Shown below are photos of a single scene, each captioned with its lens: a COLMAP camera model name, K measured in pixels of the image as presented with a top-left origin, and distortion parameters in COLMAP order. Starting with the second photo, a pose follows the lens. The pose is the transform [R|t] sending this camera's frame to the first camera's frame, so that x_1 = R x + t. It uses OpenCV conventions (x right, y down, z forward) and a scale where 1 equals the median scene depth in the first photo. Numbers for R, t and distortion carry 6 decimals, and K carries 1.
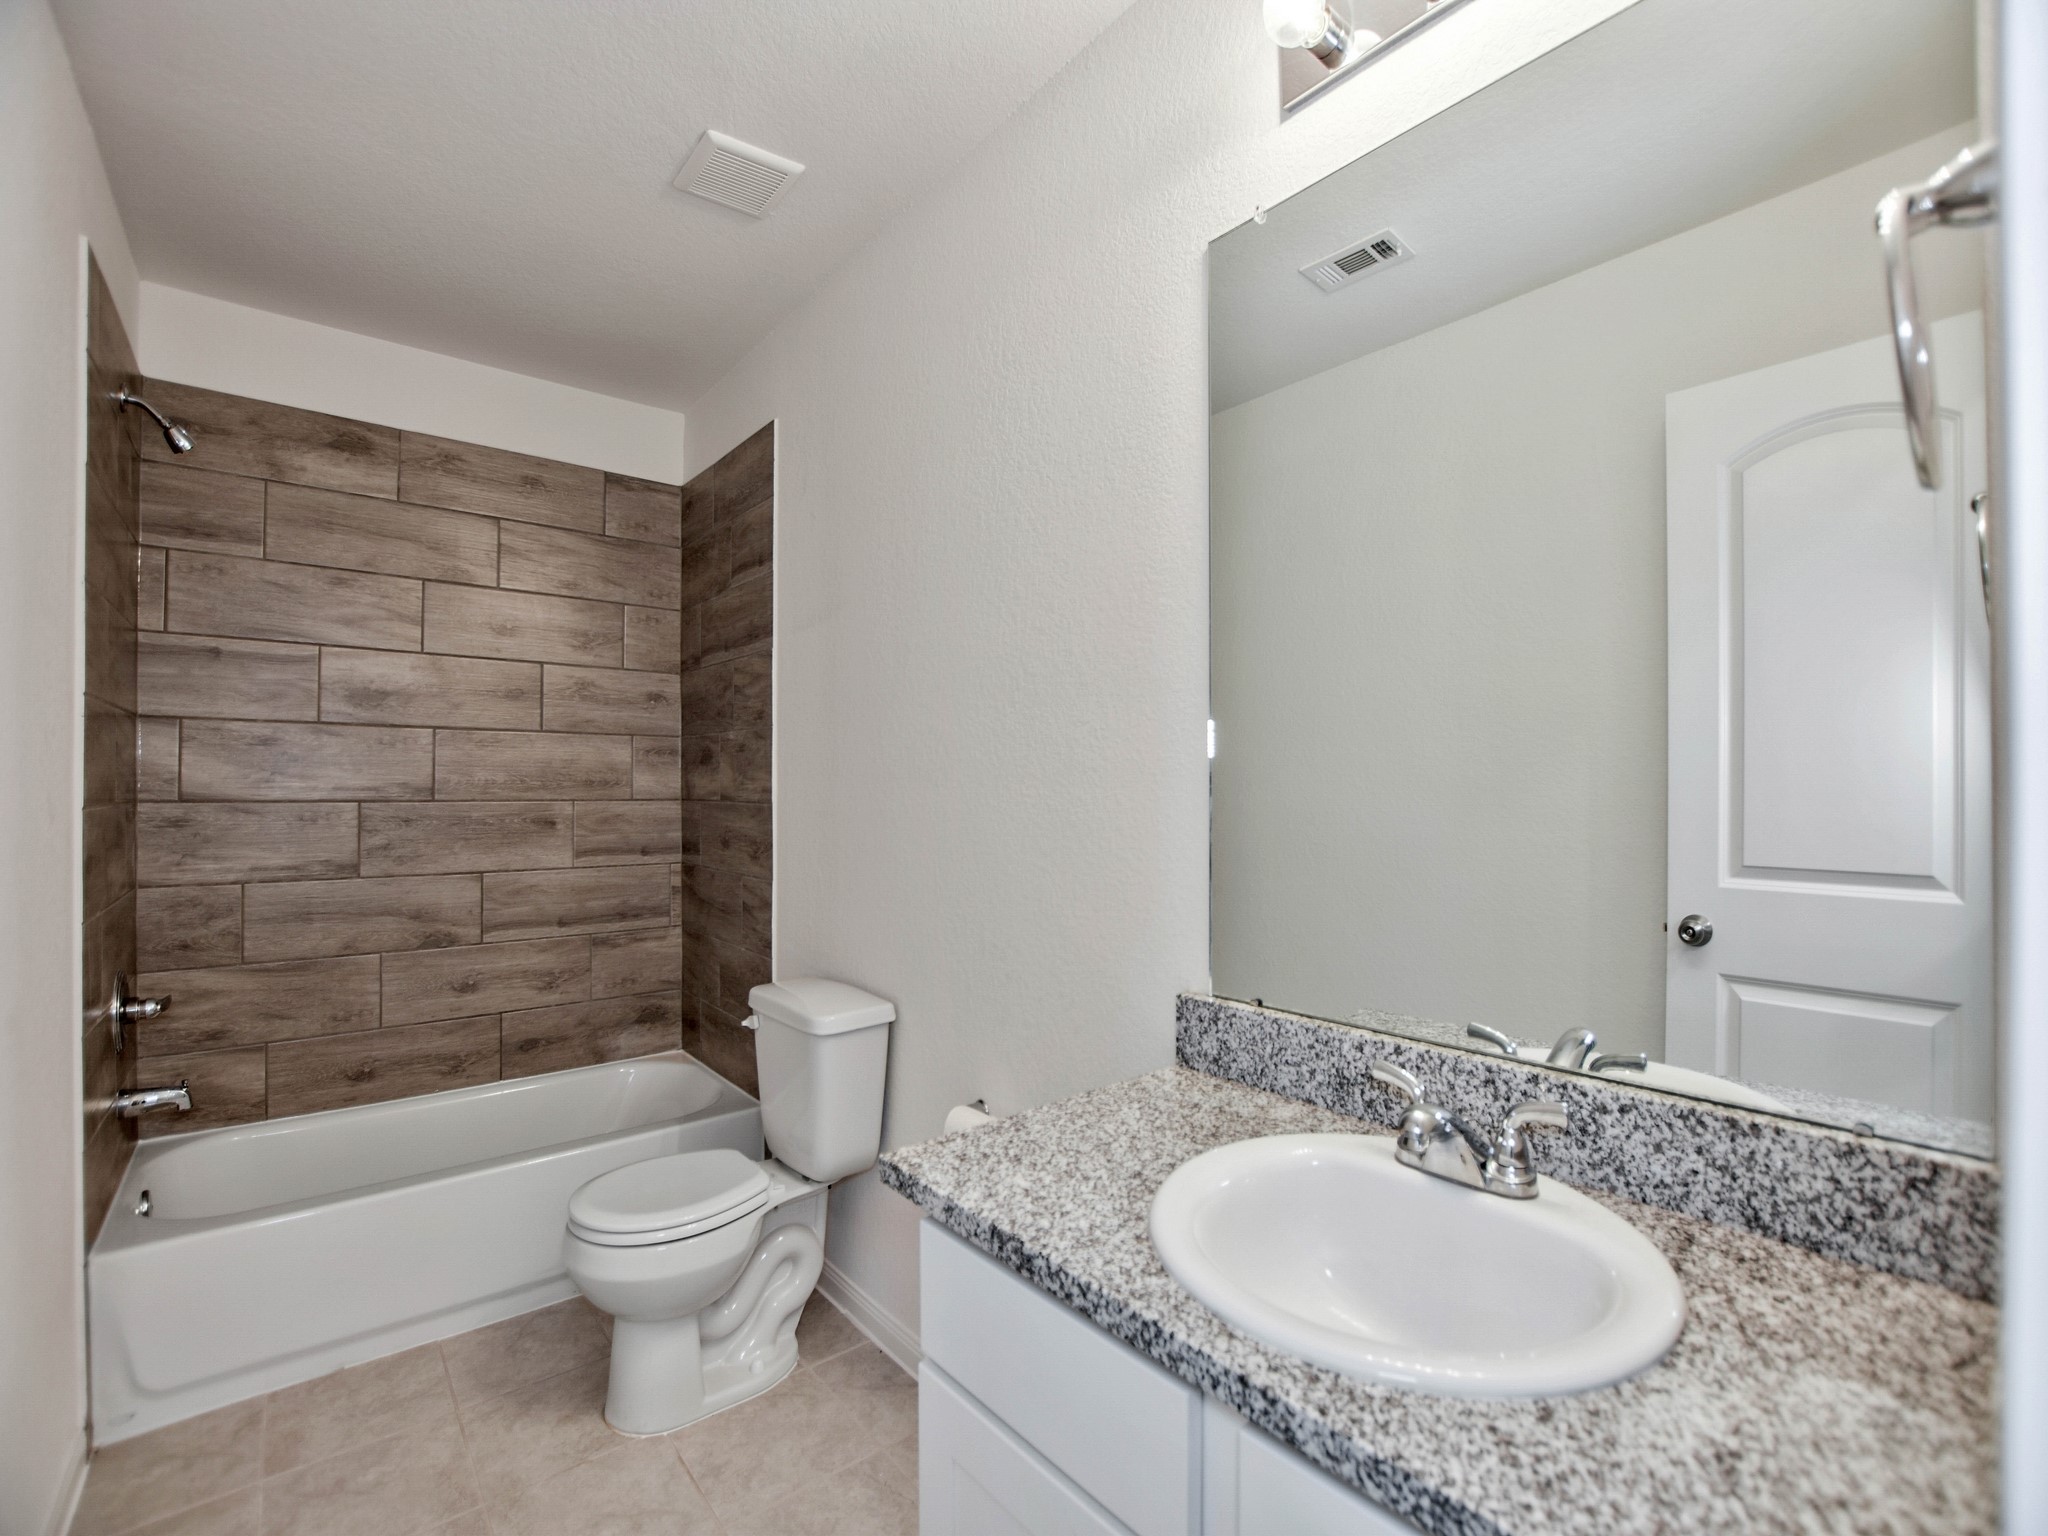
lens RADIAL K [[899.3, 0, 1024.0], [0, 899.3, 774.8], [0, 0, 1]] dist [-0.033301, -0.000327]
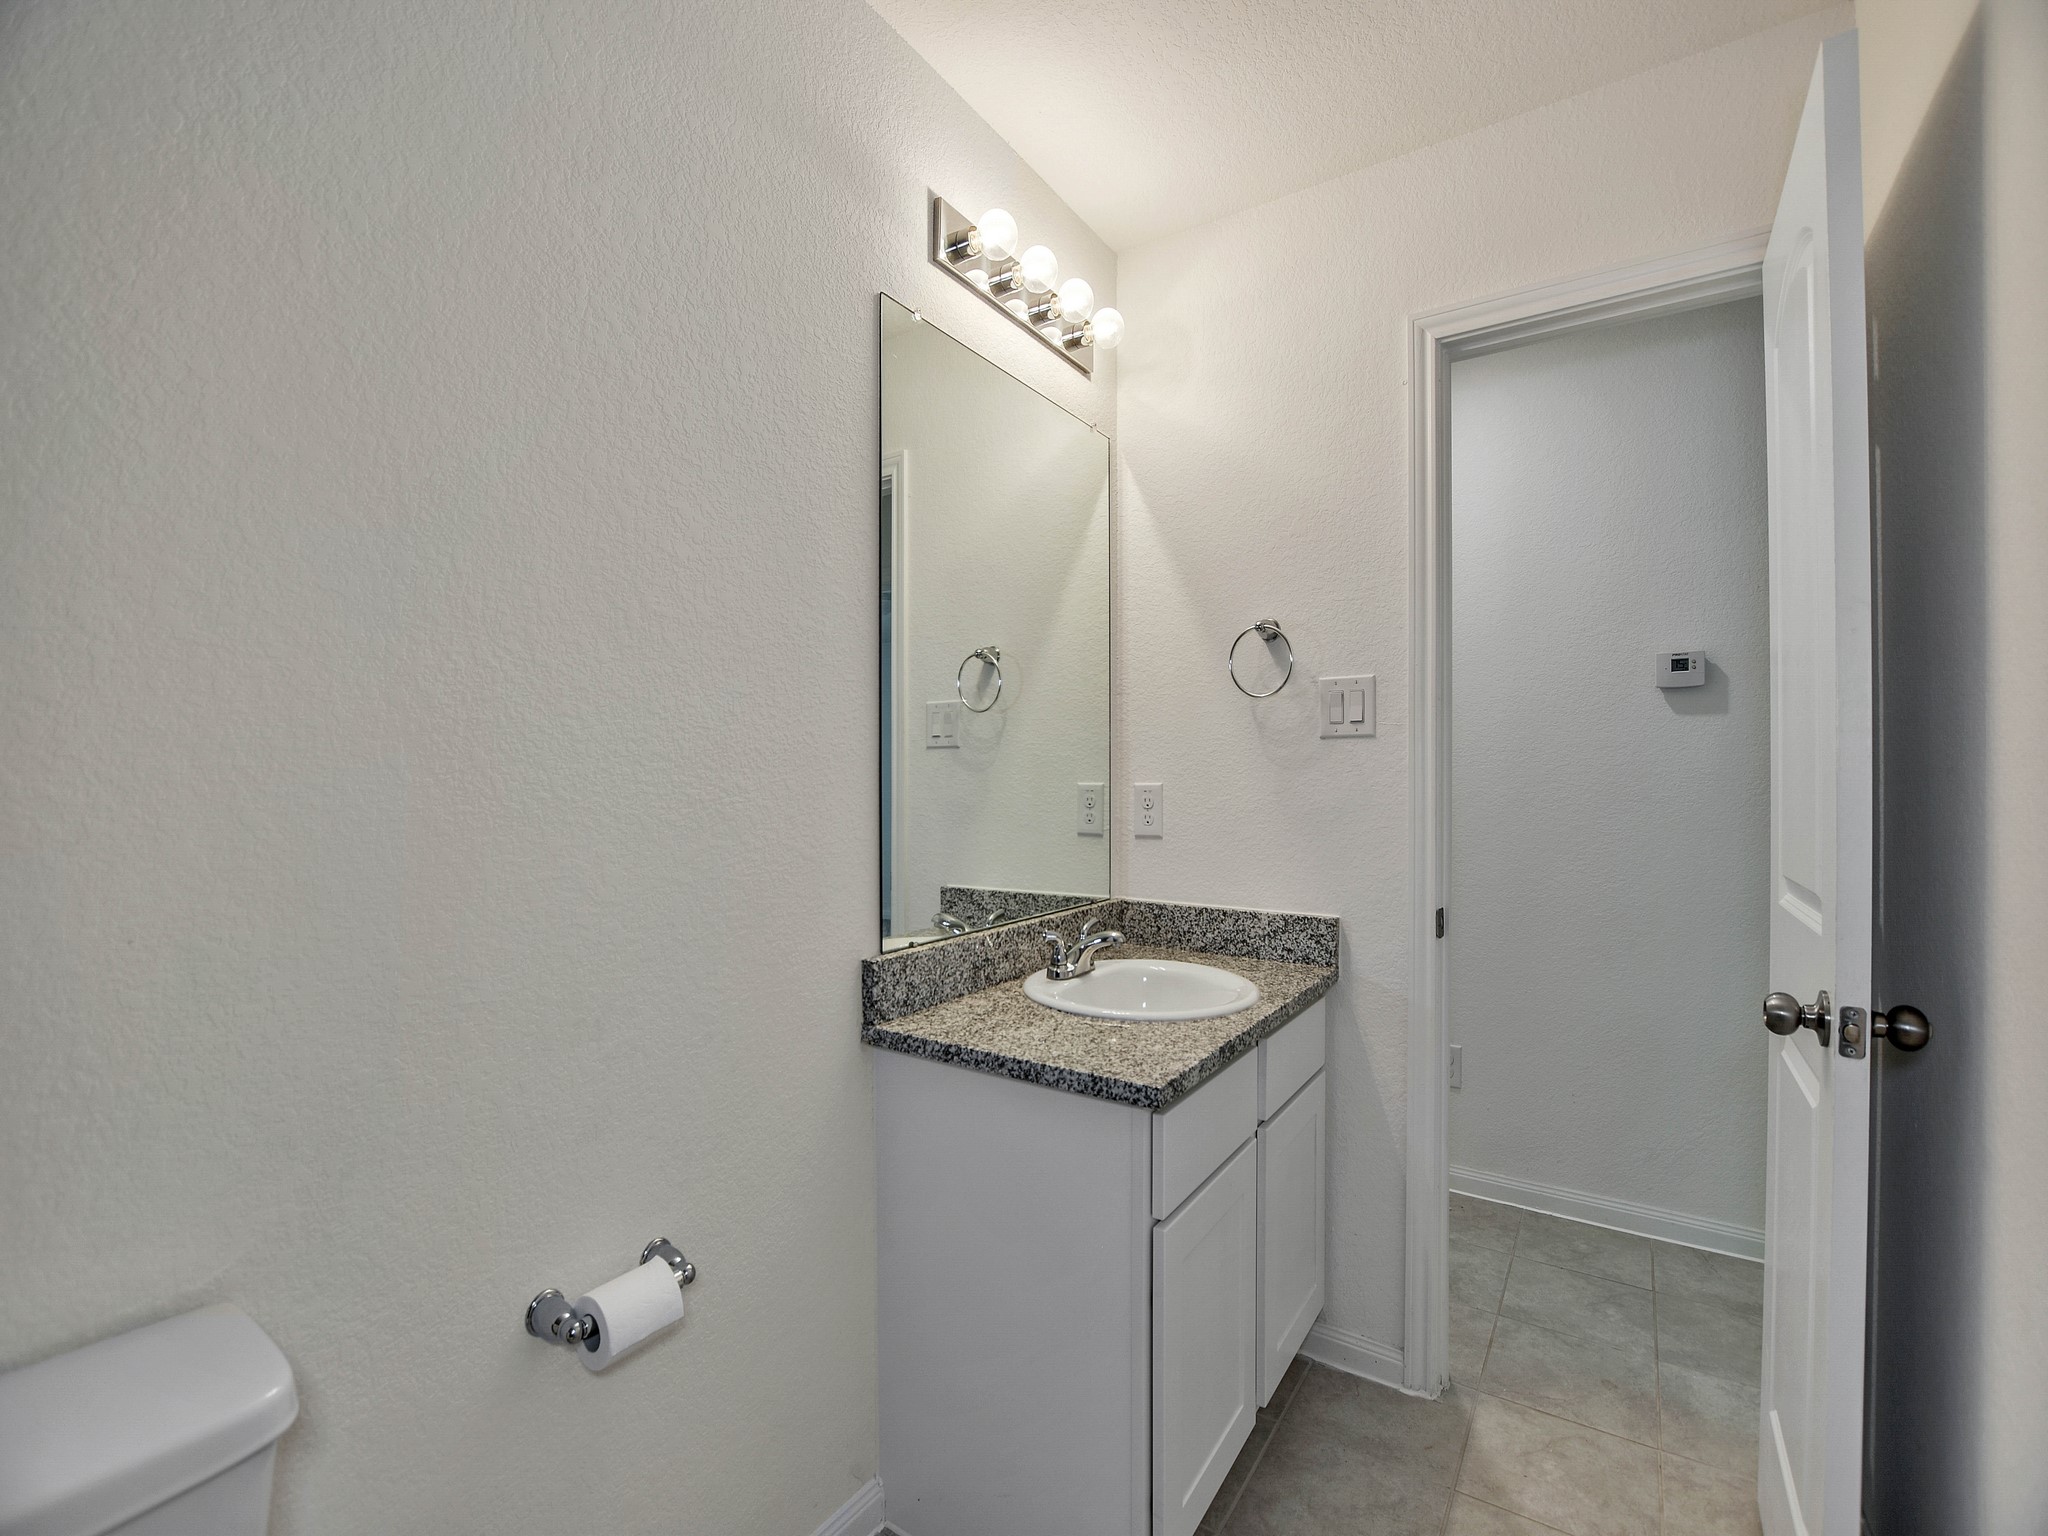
lens RADIAL K [[899.3, 0, 1020.0], [0, 899.3, 775.8], [0, 0, 1]] dist [-0.033301, -0.000327]
pose [[-0.283480, 0.003937, 0.958970, -1.074192], [-0.008794, 0.999939, -0.006705, 0.028037], [-0.958938, -0.010334, -0.283429, 1.323824]]
